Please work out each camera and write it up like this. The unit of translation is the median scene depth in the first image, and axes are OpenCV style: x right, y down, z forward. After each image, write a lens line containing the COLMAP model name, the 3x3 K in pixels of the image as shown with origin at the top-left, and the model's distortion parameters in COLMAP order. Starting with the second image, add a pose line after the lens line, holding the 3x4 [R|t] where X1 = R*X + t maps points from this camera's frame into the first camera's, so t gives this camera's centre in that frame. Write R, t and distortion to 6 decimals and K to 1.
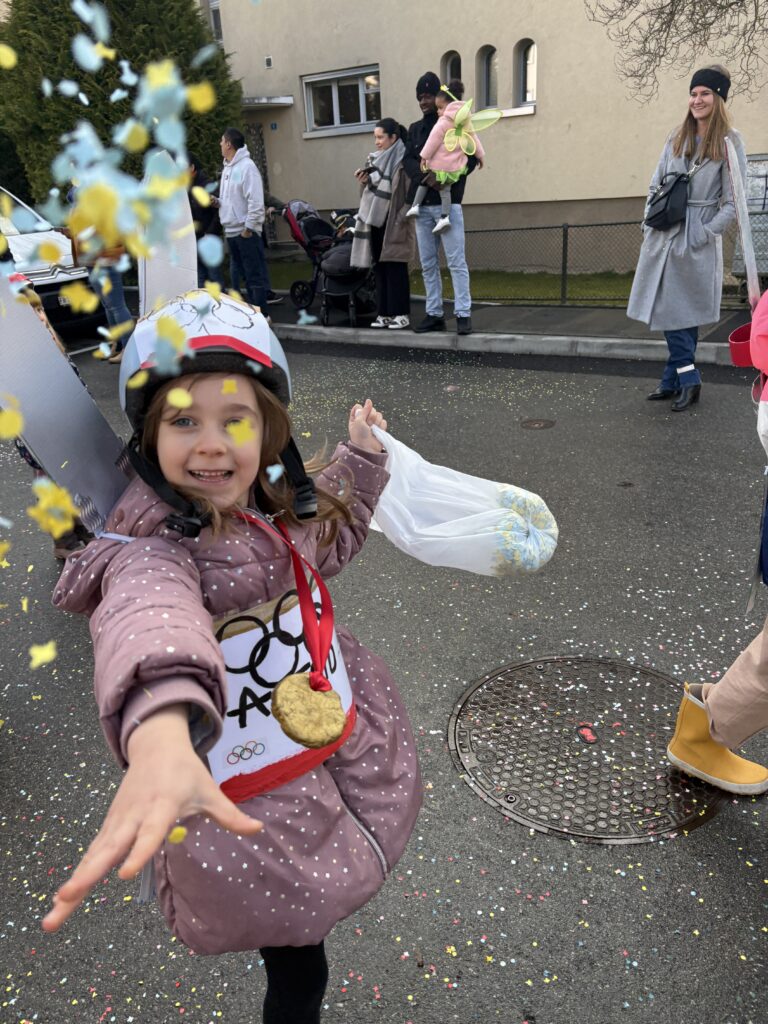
lens RADIAL K [[768.2, 0, 384.0], [0, 768.2, 512.0], [0, 0, 1]] dist [0.020313, -0.054293]
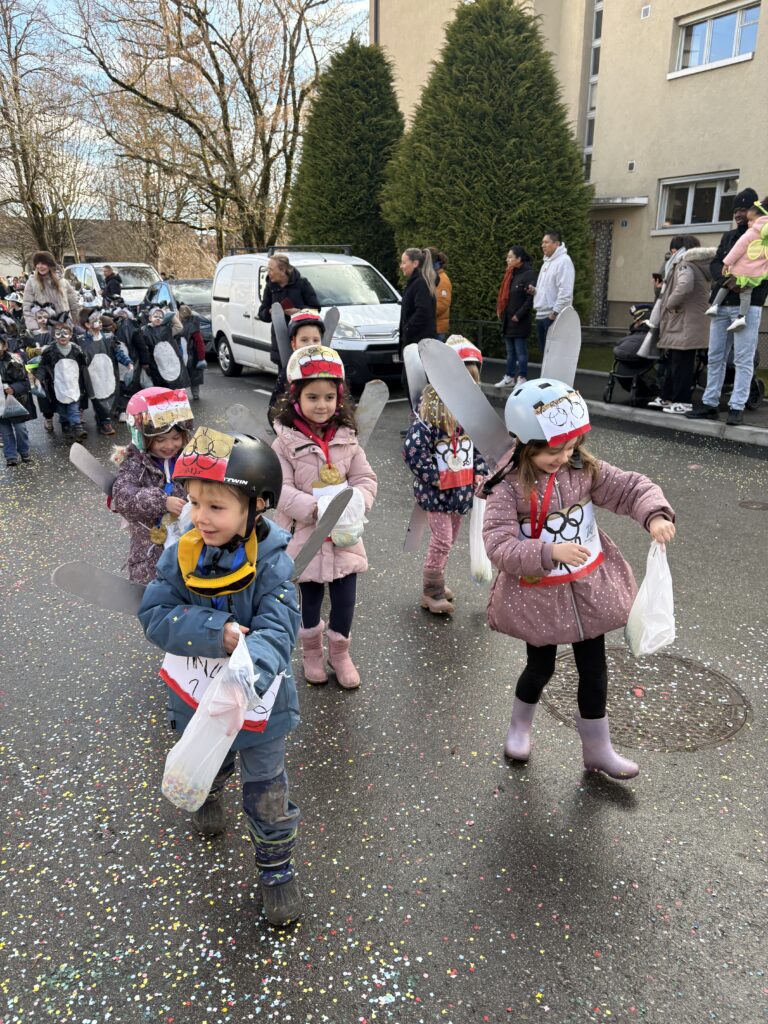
lens RADIAL K [[768.2, 0, 384.0], [0, 768.2, 512.0], [0, 0, 1]] dist [0.020313, -0.054293]
pose [[0.904329, 0.178838, -0.387563, 0.092514], [-0.215395, 0.975107, -0.052641, 0.041599], [0.368502, 0.131084, 0.920339, -0.126026]]
